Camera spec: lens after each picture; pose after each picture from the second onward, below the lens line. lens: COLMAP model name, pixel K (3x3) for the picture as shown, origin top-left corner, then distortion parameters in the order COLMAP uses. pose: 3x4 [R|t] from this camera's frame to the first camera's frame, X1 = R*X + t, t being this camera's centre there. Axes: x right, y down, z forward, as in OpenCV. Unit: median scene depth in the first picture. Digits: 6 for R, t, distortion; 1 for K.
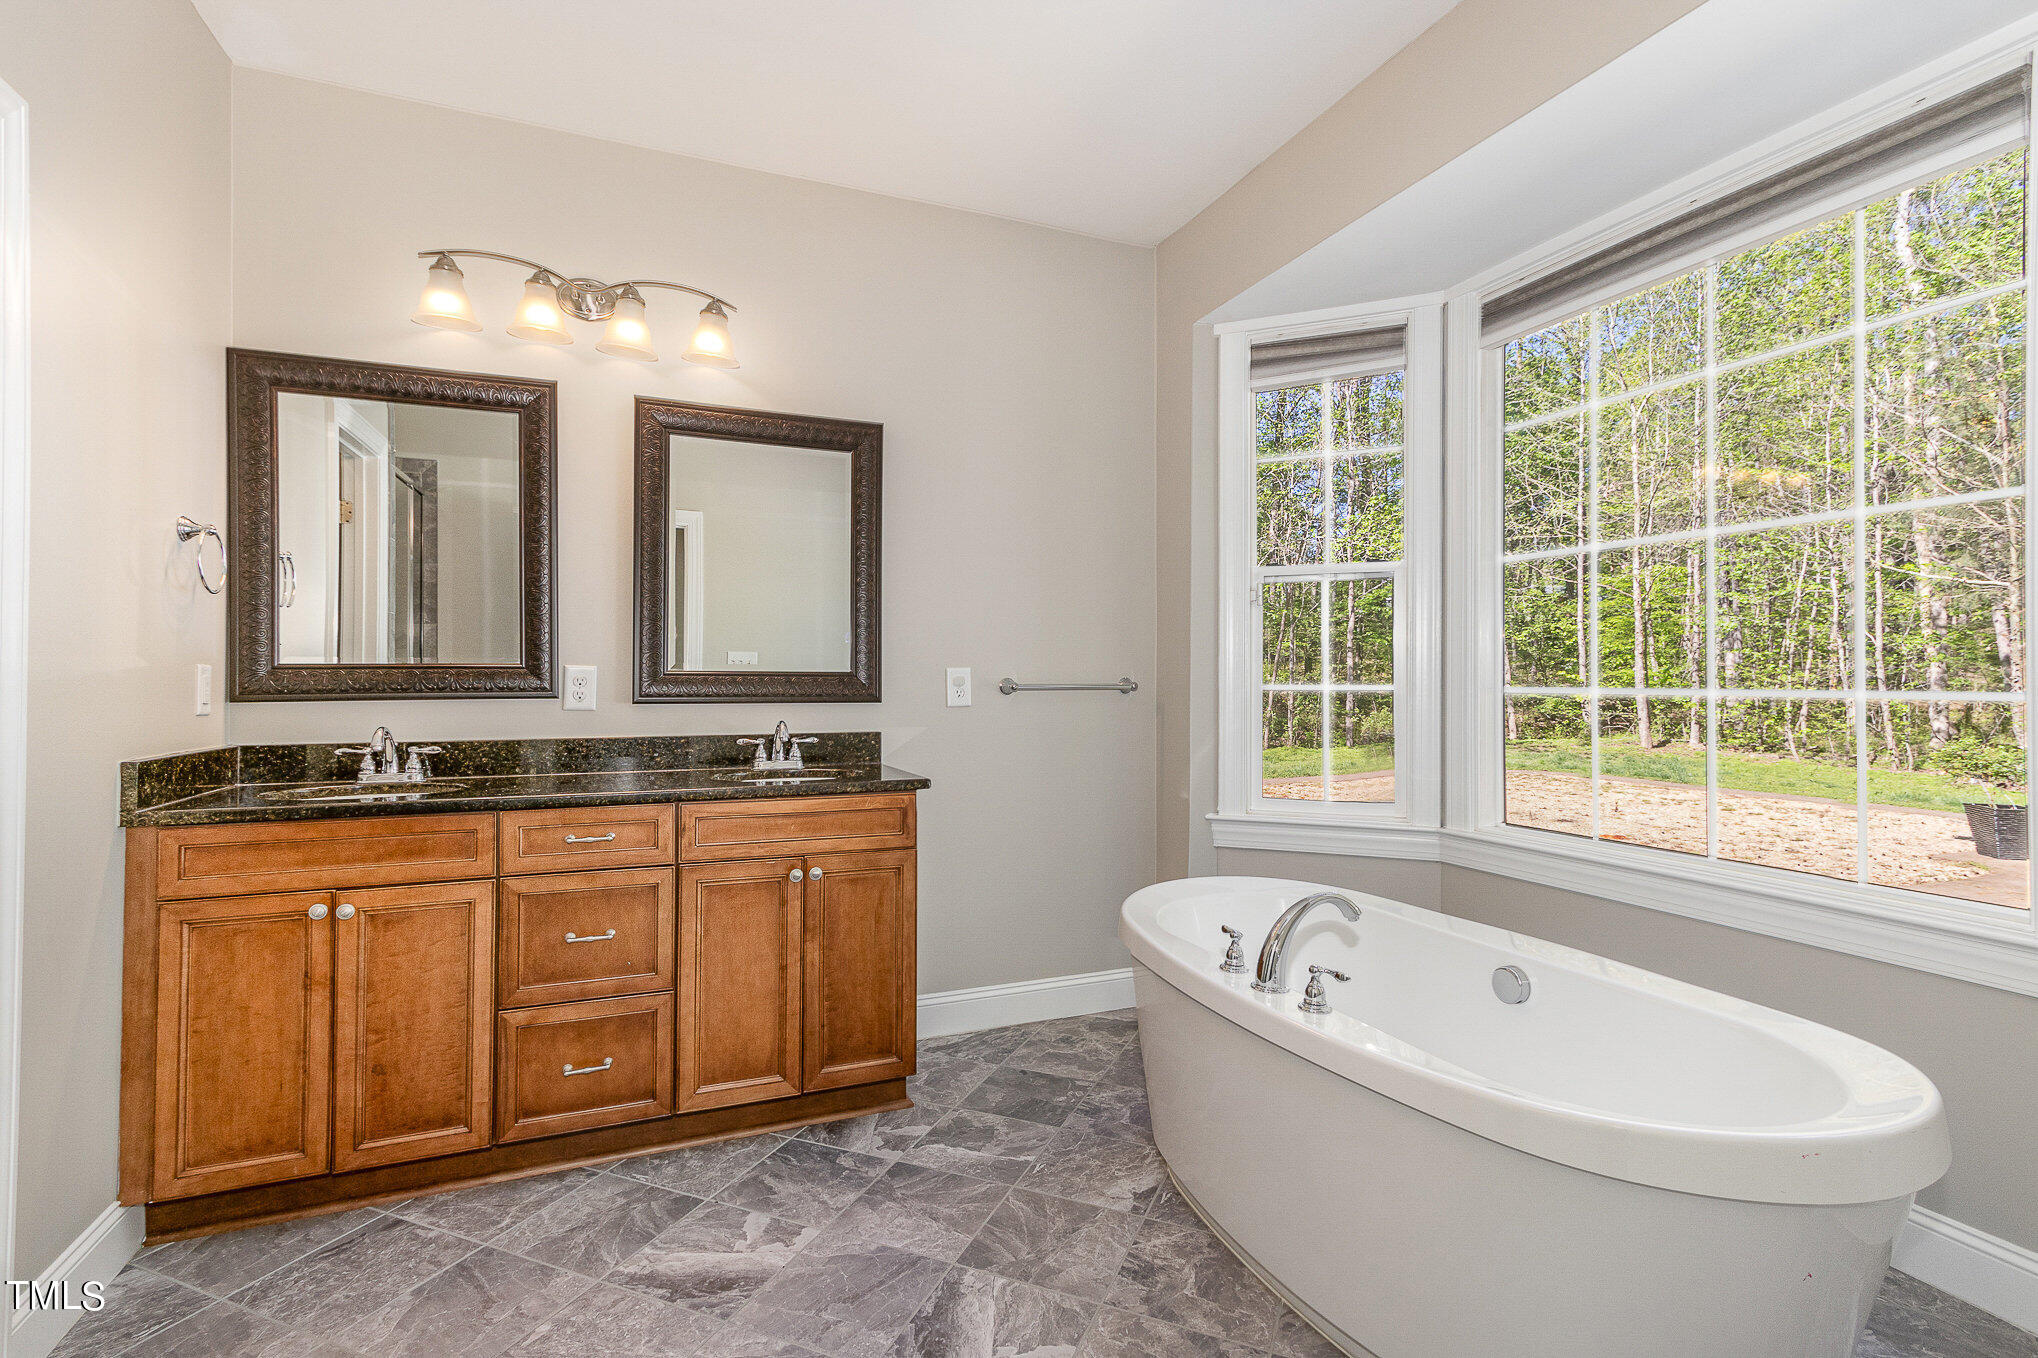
lens RADIAL K [[936.0, 0, 1009.3], [0, 936.0, 683.9], [0, 0, 1]] dist [0.017215, -0.000215]
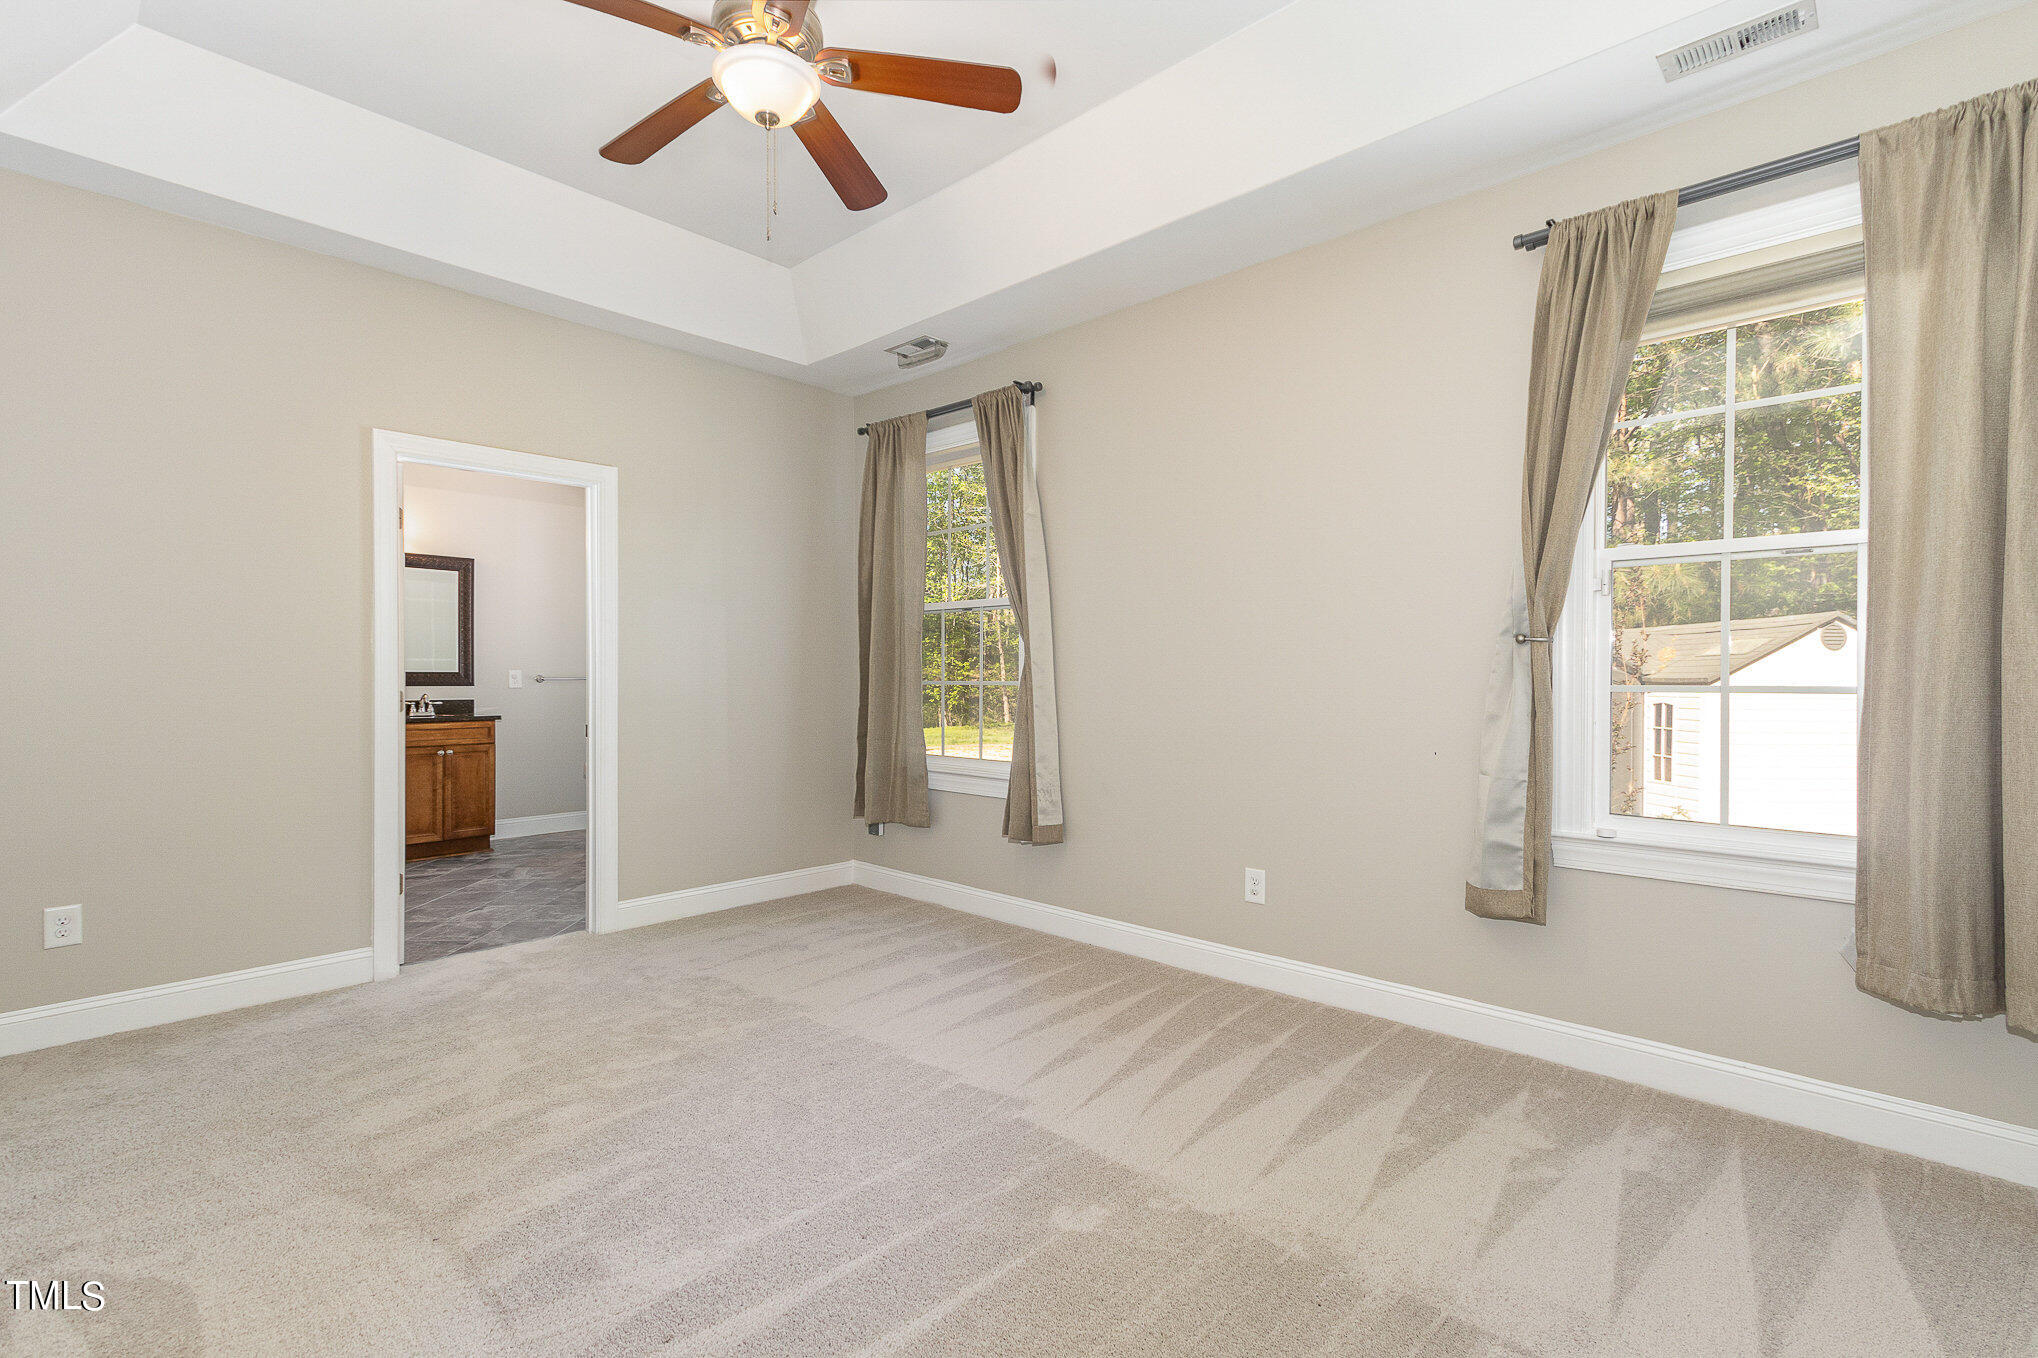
lens RADIAL K [[927.3, 0, 1008.1], [0, 927.3, 669.7], [0, 0, 1]] dist [0.011949, 0.000167]
pose [[0.907340, 0.001255, 0.420396, 0.105293], [0.003275, 0.999944, -0.010053, 0.010847], [-0.420385, 0.010499, 0.907285, -1.964648]]
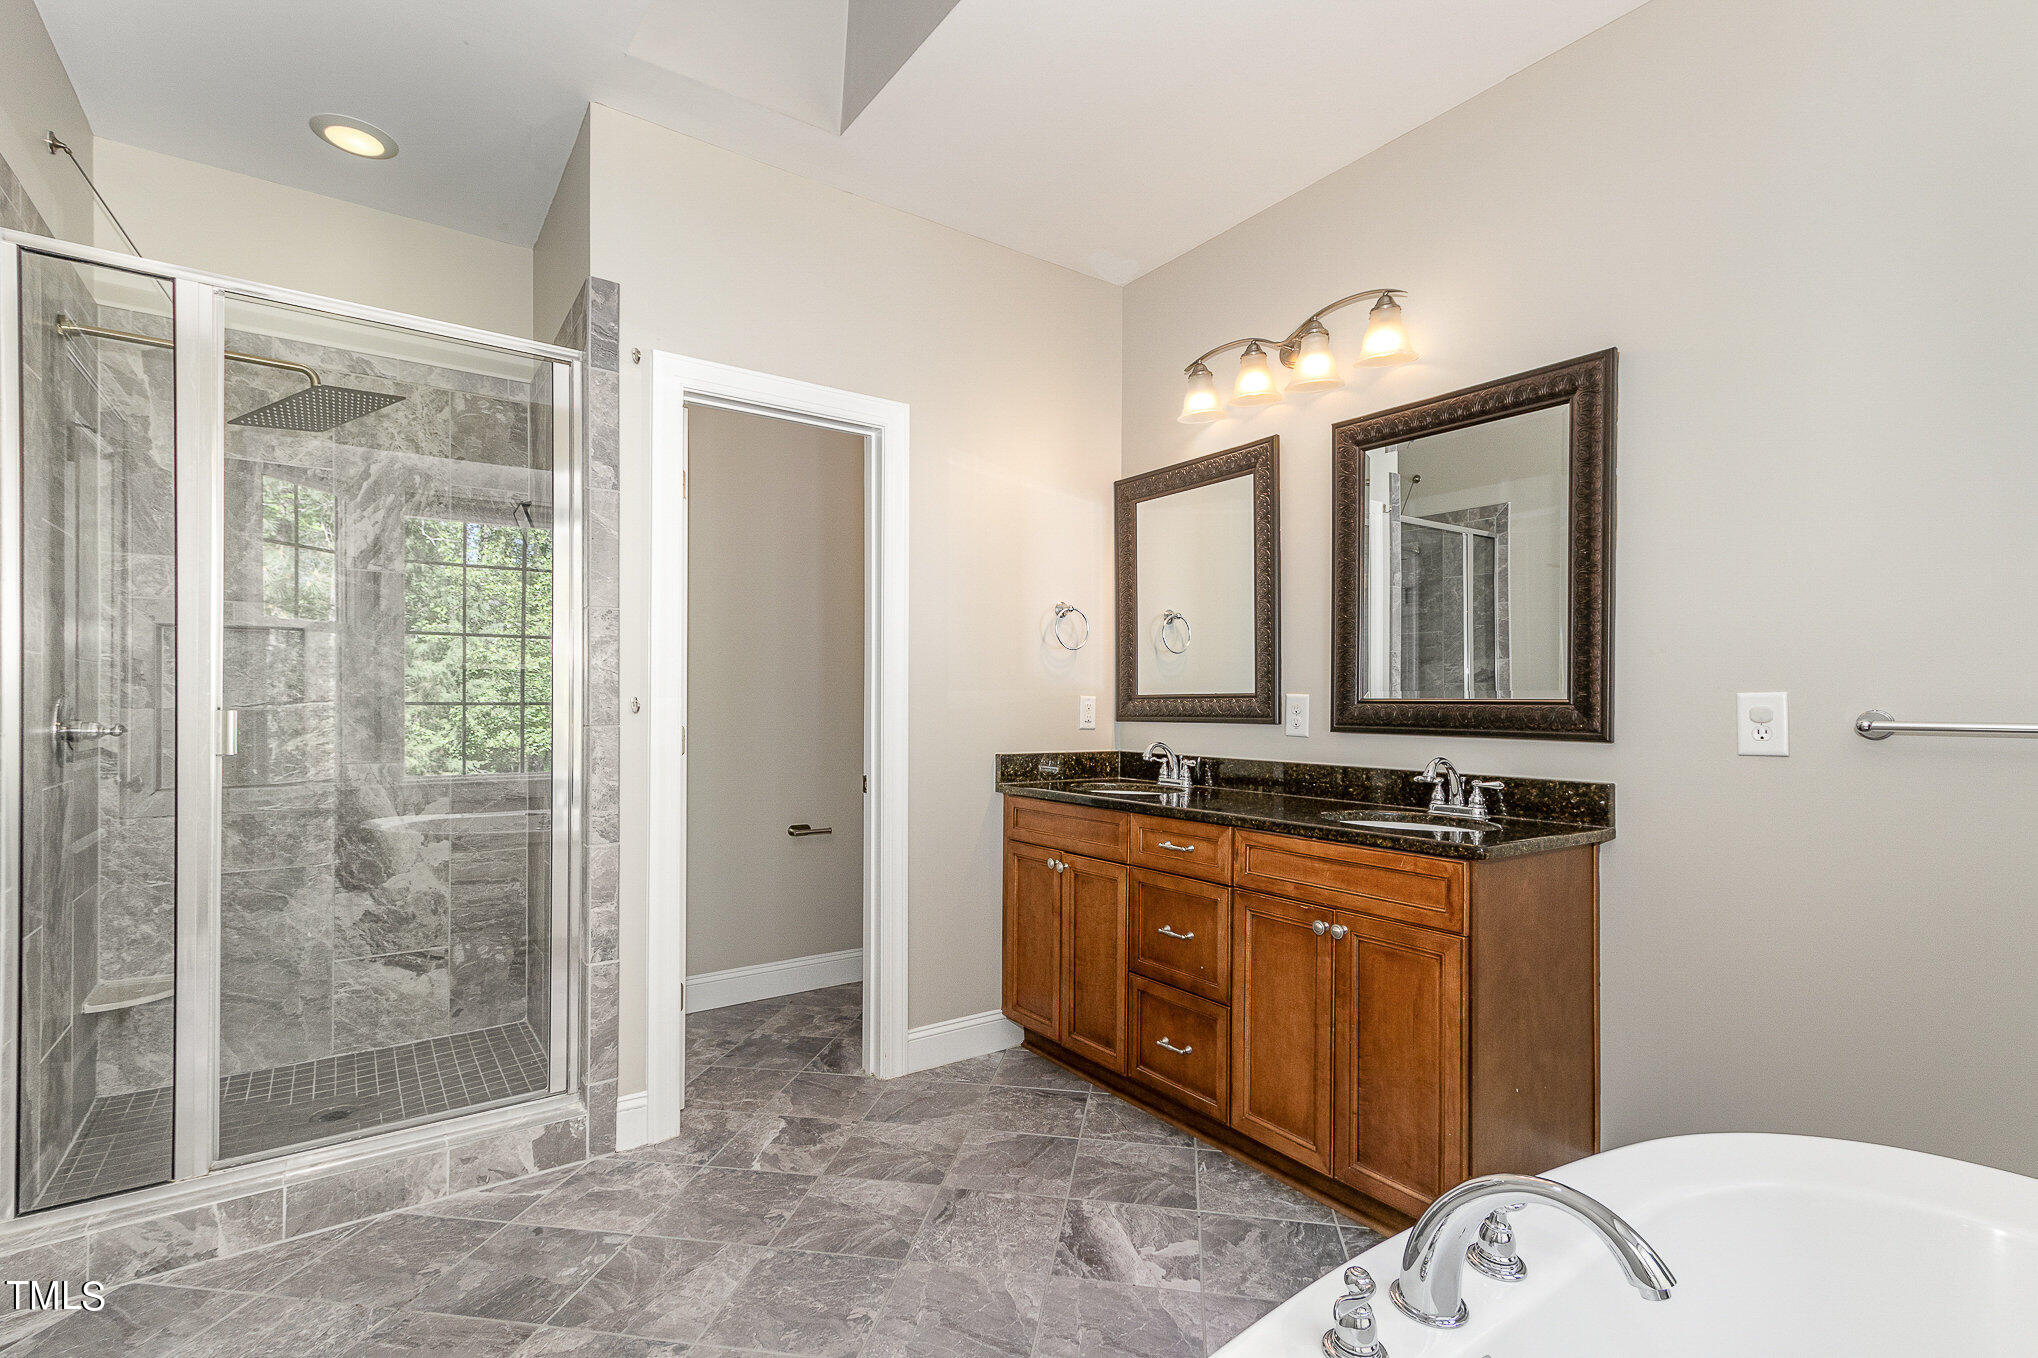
lens RADIAL K [[945.4, 0, 1054.3], [0, 945.4, 719.5], [0, 0, 1]] dist [-0.000102, 0.000072]
pose [[0.247599, 0.015387, -0.968741, 0.591007], [-0.016793, 0.999792, 0.011588, 0.001456], [0.968717, 0.013399, 0.247805, 0.545980]]
